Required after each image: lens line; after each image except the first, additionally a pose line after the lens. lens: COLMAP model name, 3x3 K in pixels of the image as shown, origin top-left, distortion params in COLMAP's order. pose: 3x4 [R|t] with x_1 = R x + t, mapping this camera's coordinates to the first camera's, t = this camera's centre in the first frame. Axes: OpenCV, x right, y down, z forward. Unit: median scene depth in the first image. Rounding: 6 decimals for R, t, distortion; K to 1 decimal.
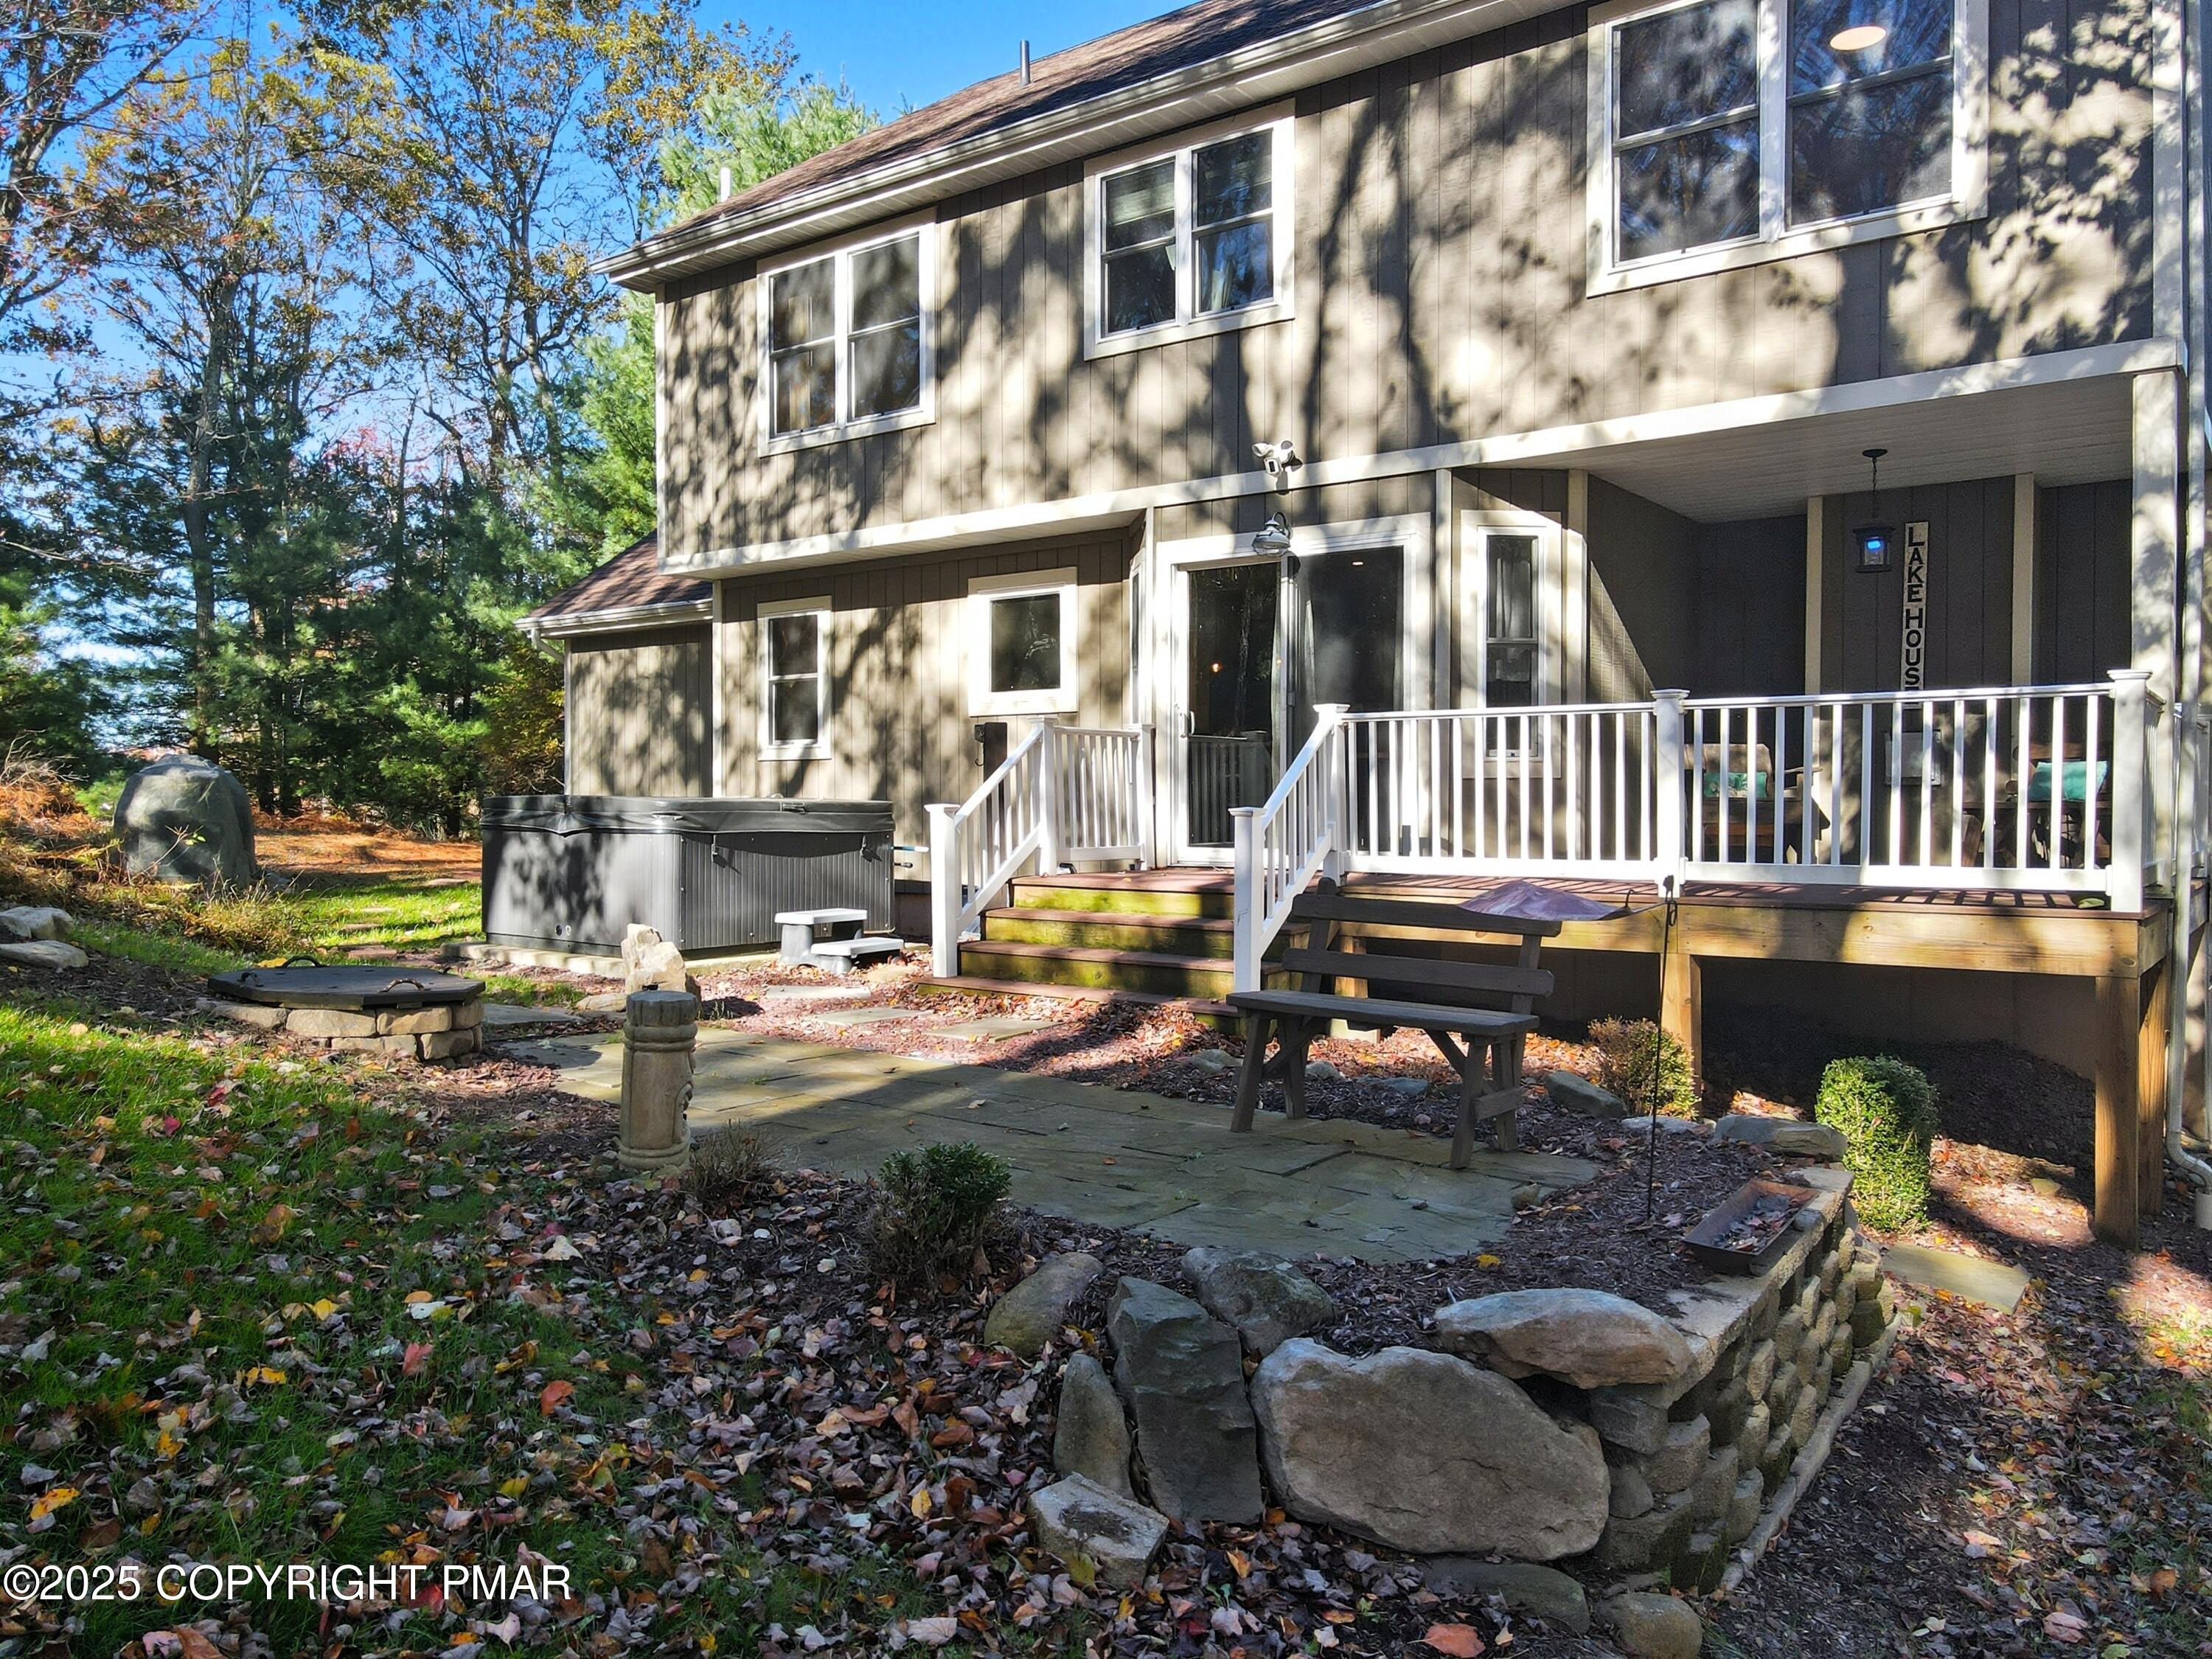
lens RADIAL K [[1637.8, 0, 1106.0], [0, 1637.8, 829.5], [0, 0, 1]] dist [-0.022703, 0.084570]
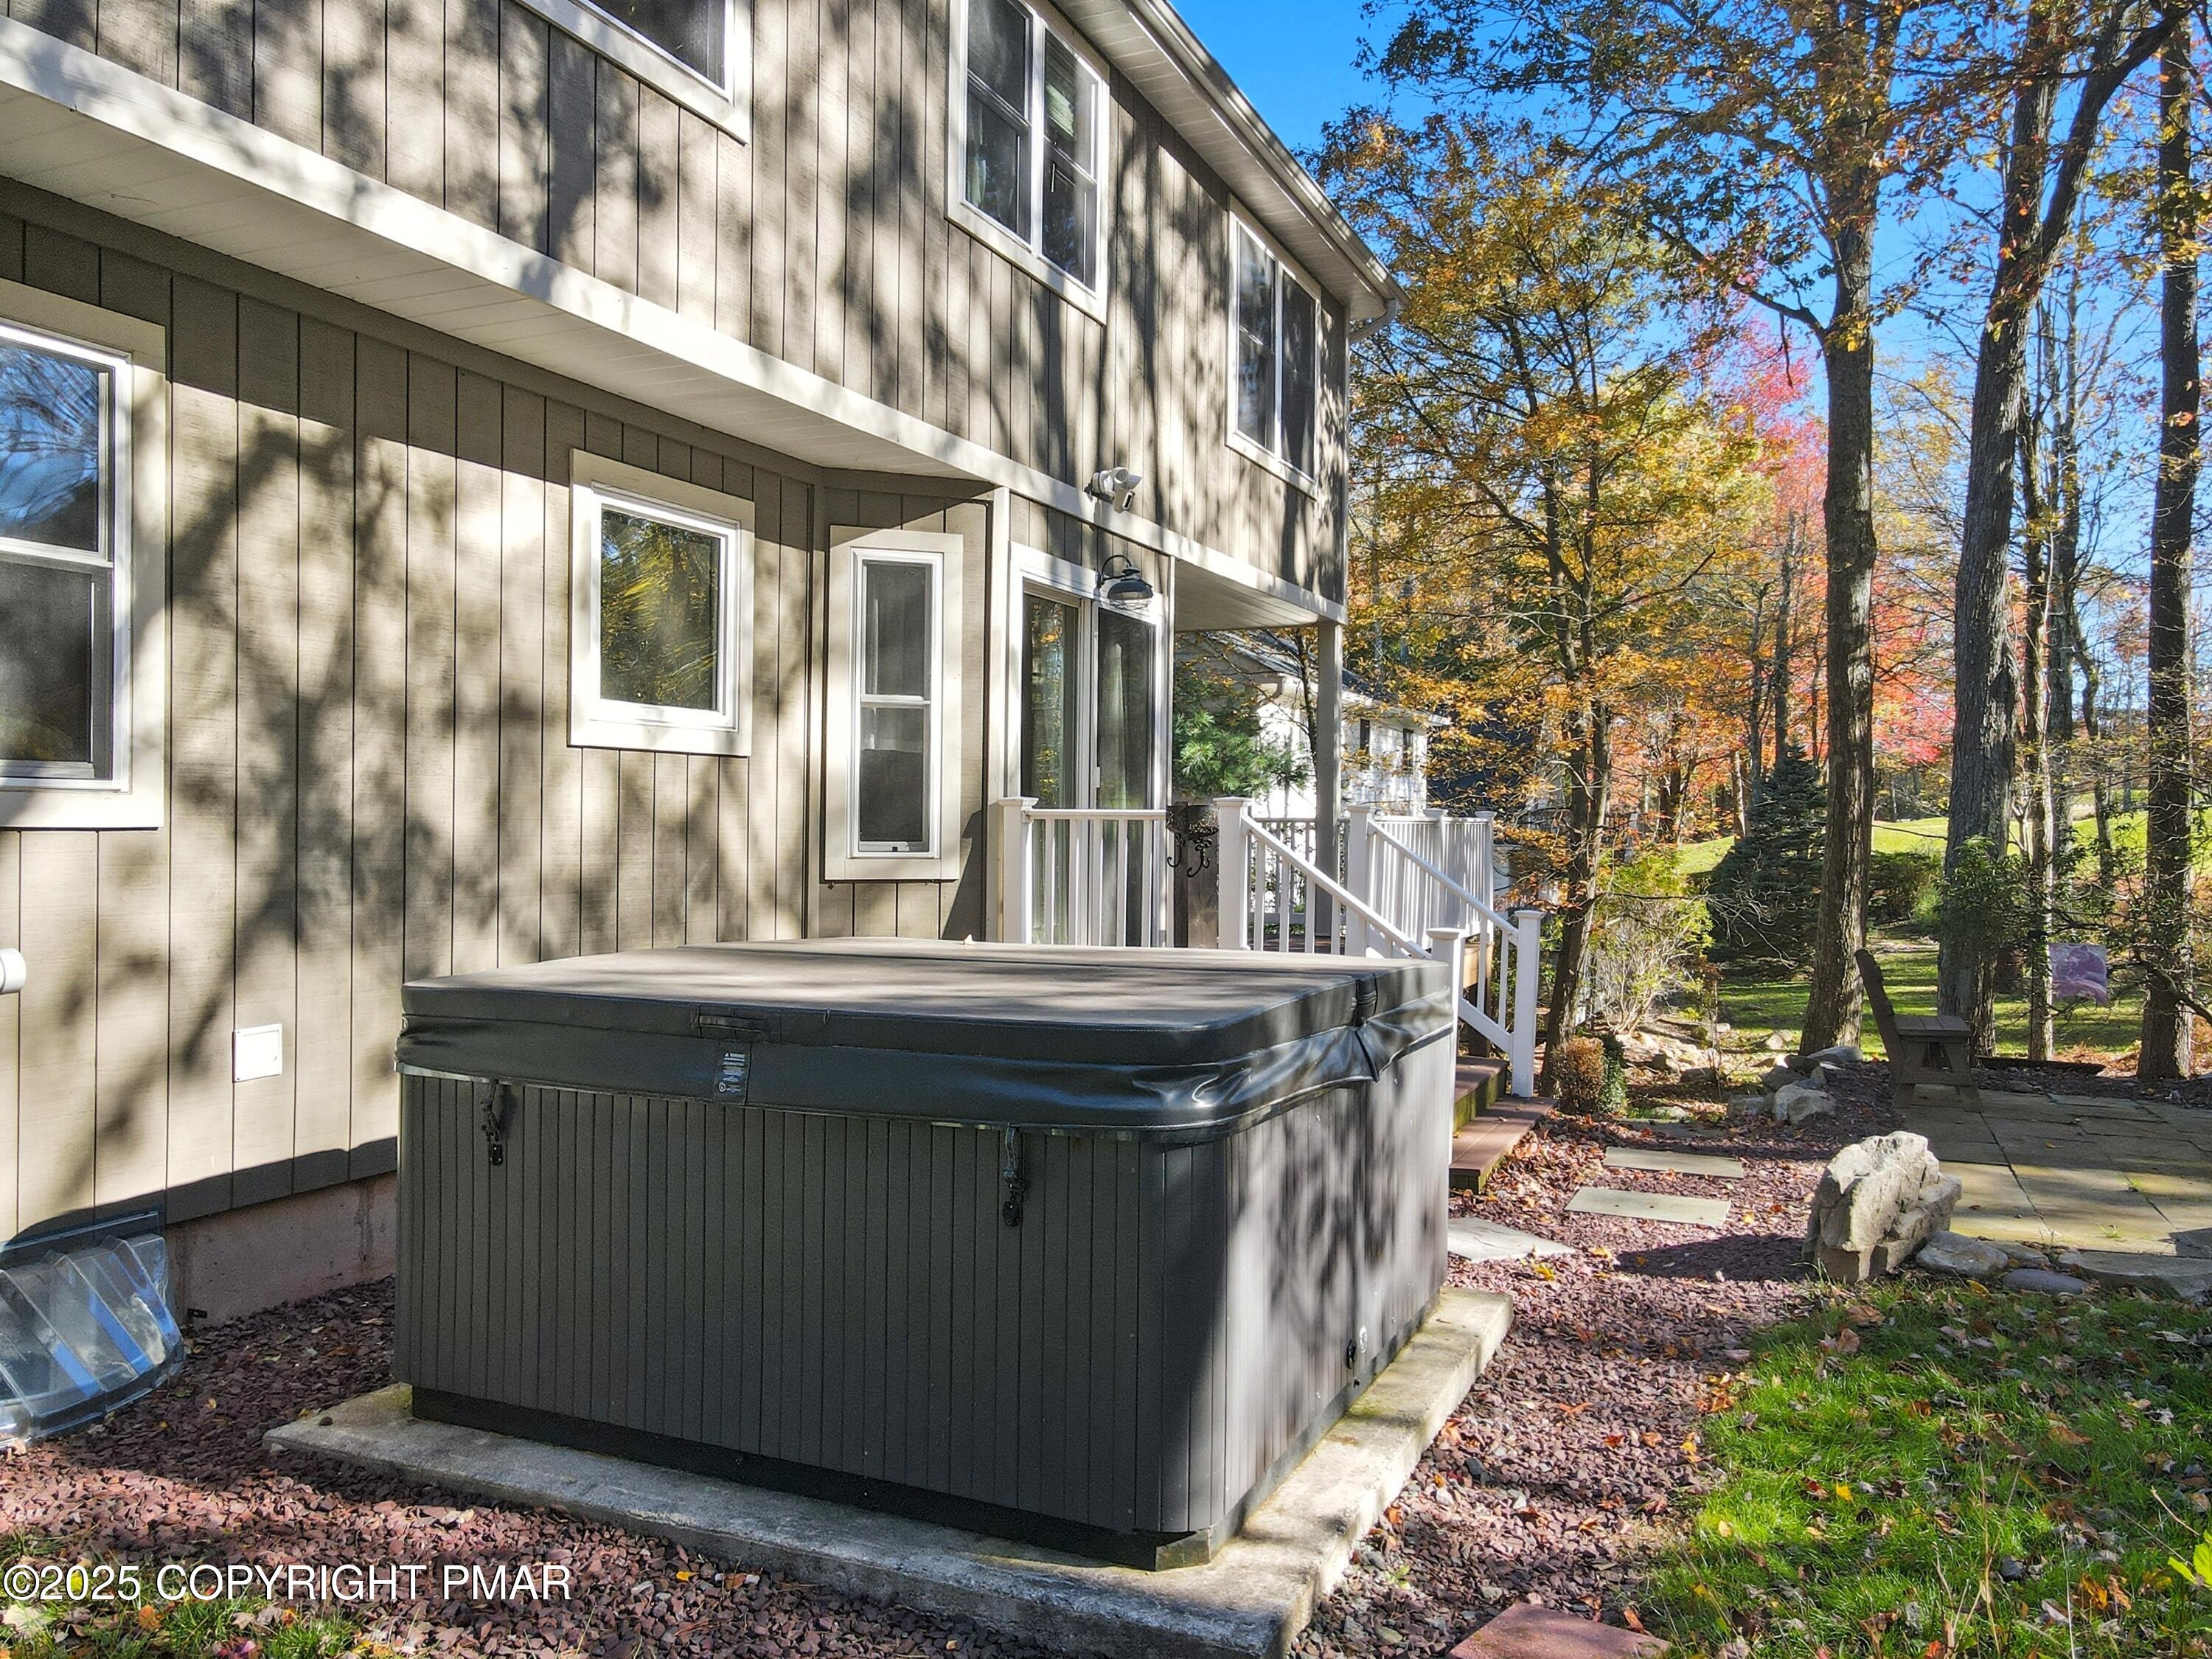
lens RADIAL K [[1637.8, 0, 1106.0], [0, 1637.8, 829.5], [0, 0, 1]] dist [-0.022703, 0.084570]
pose [[-0.210883, 0.001104, 0.977511, -0.681418], [0.017130, 0.999850, 0.002566, -0.051481], [-0.977361, 0.017286, -0.210870, 1.146705]]
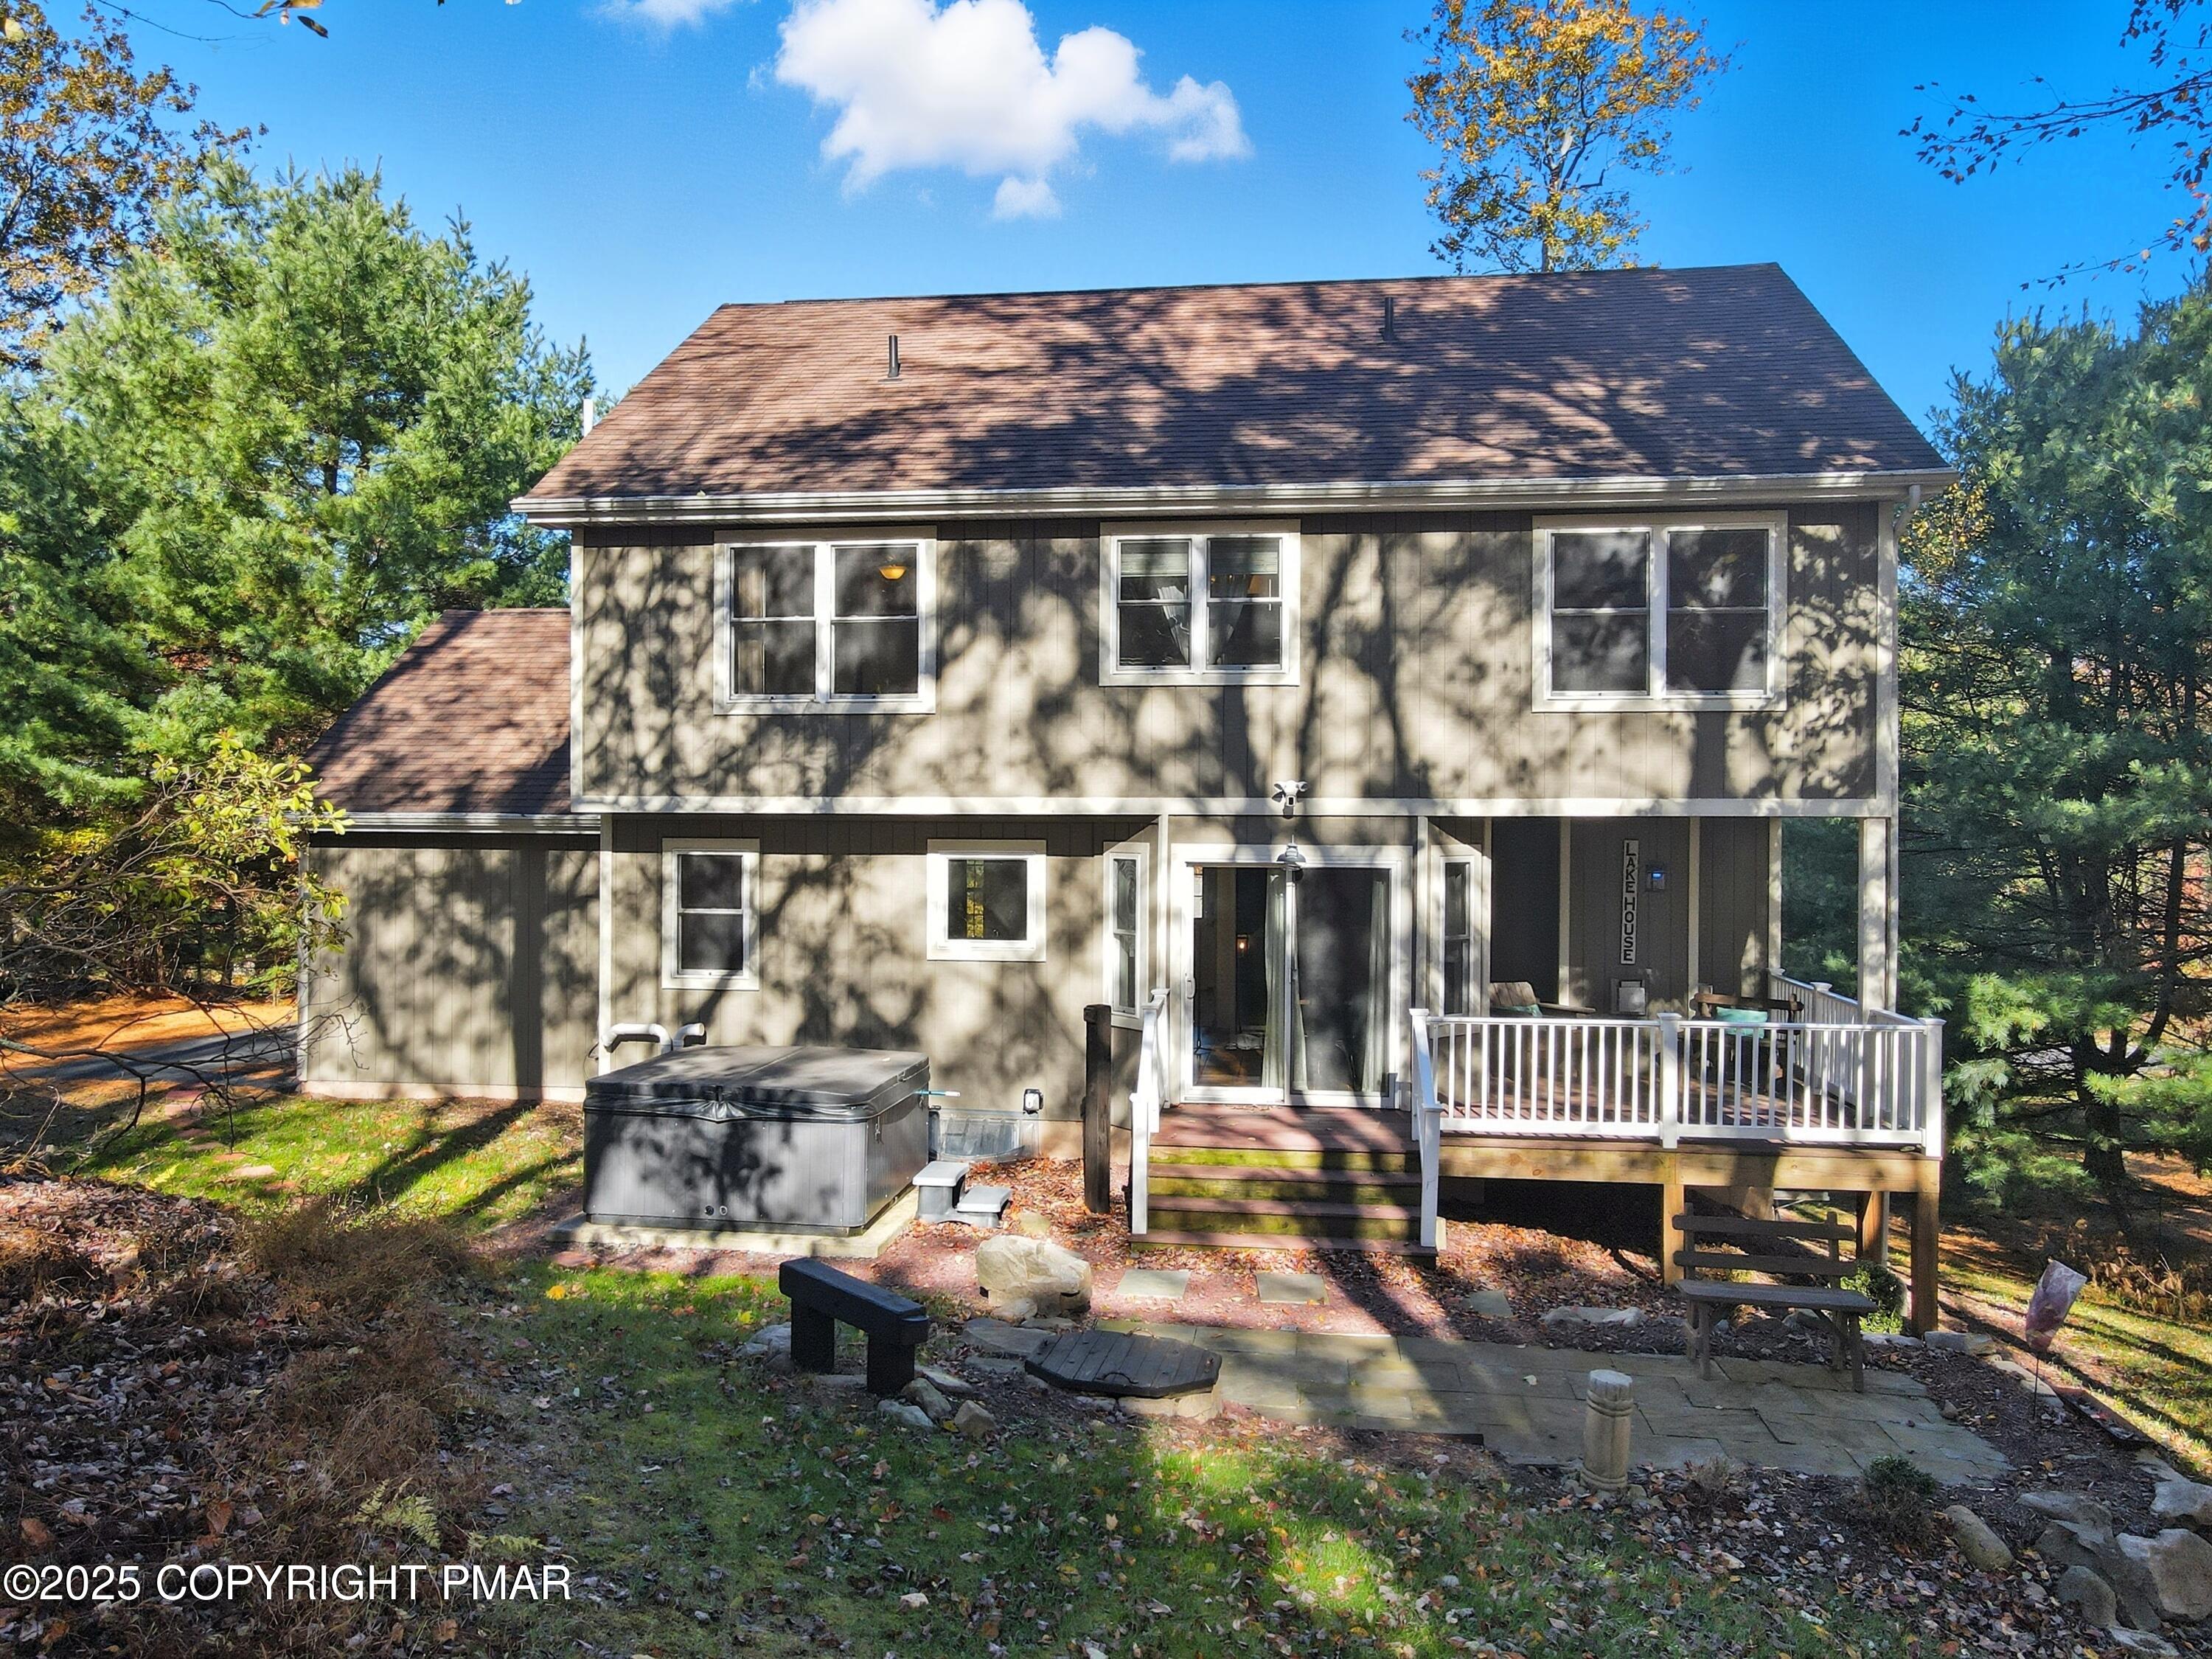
lens RADIAL K [[1637.8, 0, 1106.0], [0, 1637.8, 829.5], [0, 0, 1]] dist [-0.022703, 0.084570]
pose [[0.865157, 0.001714, 0.501498, -0.654585], [0.000788, 0.999988, -0.004777, -0.184470], [-0.501501, 0.004528, 0.865145, -0.055867]]
